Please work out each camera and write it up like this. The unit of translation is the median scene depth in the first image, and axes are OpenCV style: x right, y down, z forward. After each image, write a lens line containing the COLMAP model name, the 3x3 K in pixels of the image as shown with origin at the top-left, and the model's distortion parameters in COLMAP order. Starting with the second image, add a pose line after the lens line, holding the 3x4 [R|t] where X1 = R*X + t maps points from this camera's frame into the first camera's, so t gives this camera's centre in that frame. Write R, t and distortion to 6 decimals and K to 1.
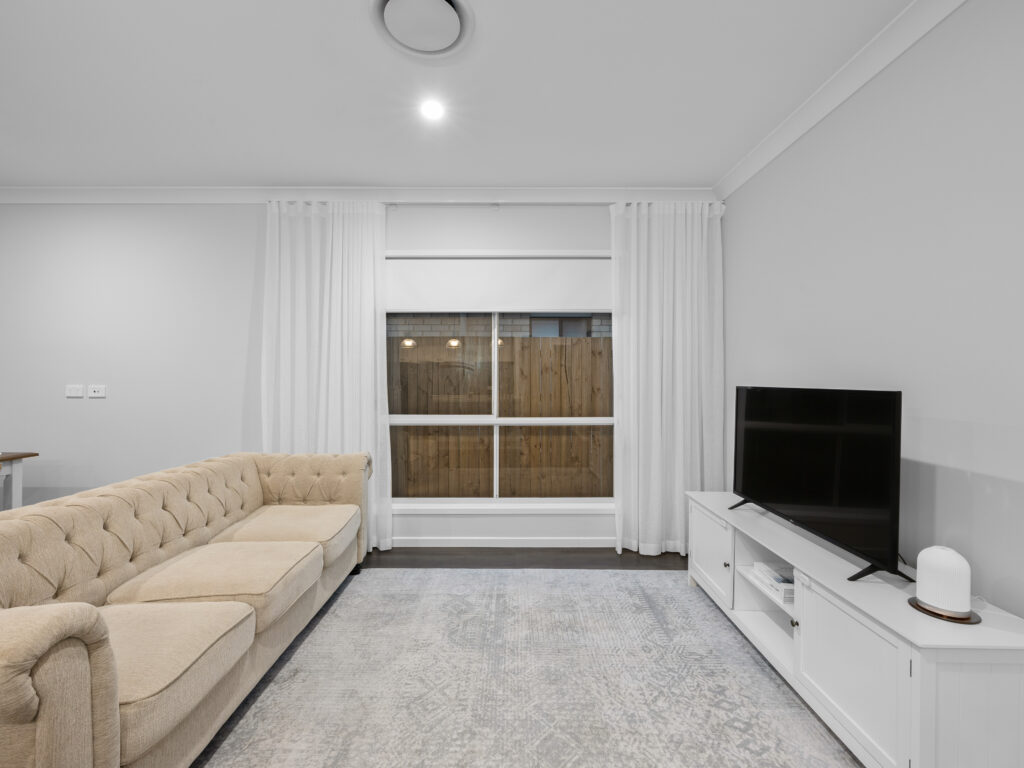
lens RADIAL K [[441.0, 0, 508.8], [0, 441.0, 385.3], [0, 0, 1]] dist [-0.000306, -0.000024]
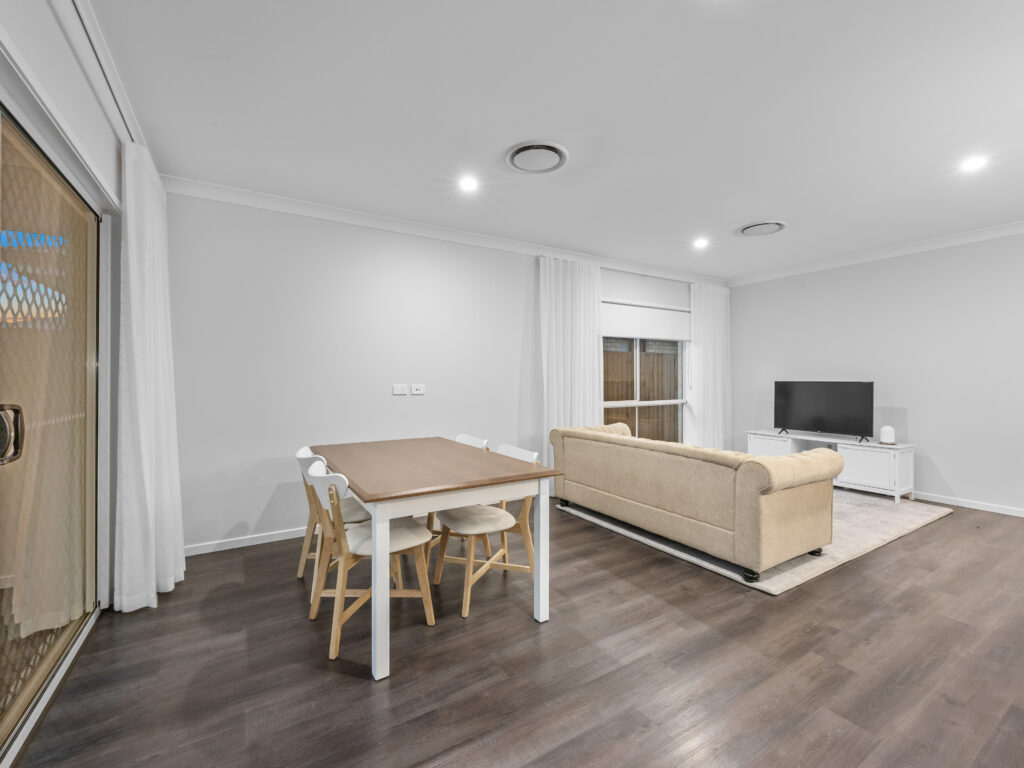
lens RADIAL K [[441.0, 0, 515.4], [0, 441.0, 379.1], [0, 0, 1]] dist [-0.000306, -0.000024]
pose [[0.842370, -0.003845, 0.538885, -1.358273], [0.005379, 0.999985, -0.001273, -0.011659], [-0.538872, 0.003971, 0.842378, -0.156650]]
